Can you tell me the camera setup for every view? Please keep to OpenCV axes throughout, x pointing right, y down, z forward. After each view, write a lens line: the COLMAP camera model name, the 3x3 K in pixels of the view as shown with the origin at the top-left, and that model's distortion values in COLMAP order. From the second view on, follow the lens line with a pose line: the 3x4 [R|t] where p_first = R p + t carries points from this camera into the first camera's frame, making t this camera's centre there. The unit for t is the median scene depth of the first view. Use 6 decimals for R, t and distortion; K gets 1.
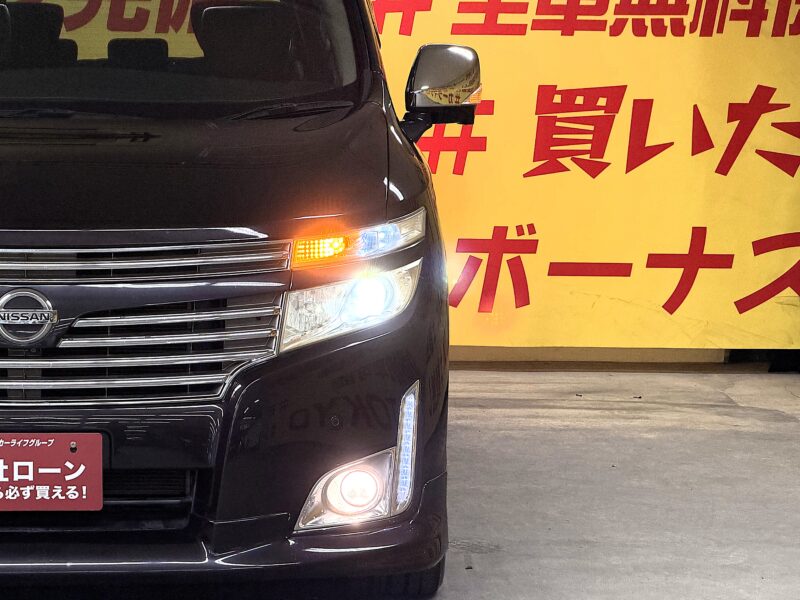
lens RADIAL K [[2587.0, 0, 400.0], [0, 2587.0, 300.0], [0, 0, 1]] dist [0.115810, 1.413614]
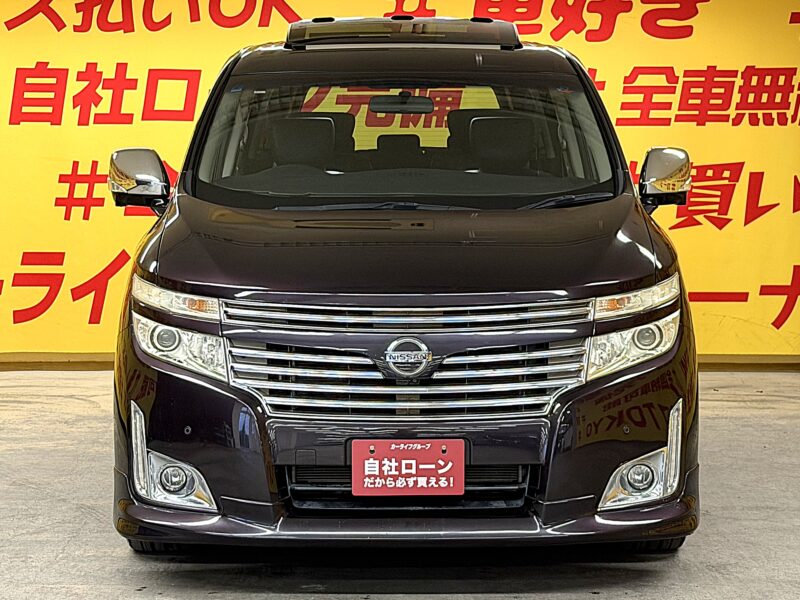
lens RADIAL K [[1943.6, 0, 400.0], [0, 1943.6, 300.0], [0, 0, 1]] dist [0.061570, 0.891736]
pose [[0.999871, -0.006724, -0.014582, -0.109233], [0.006837, 0.999947, 0.007711, -0.026449], [0.014530, -0.007810, 0.999864, -0.040693]]
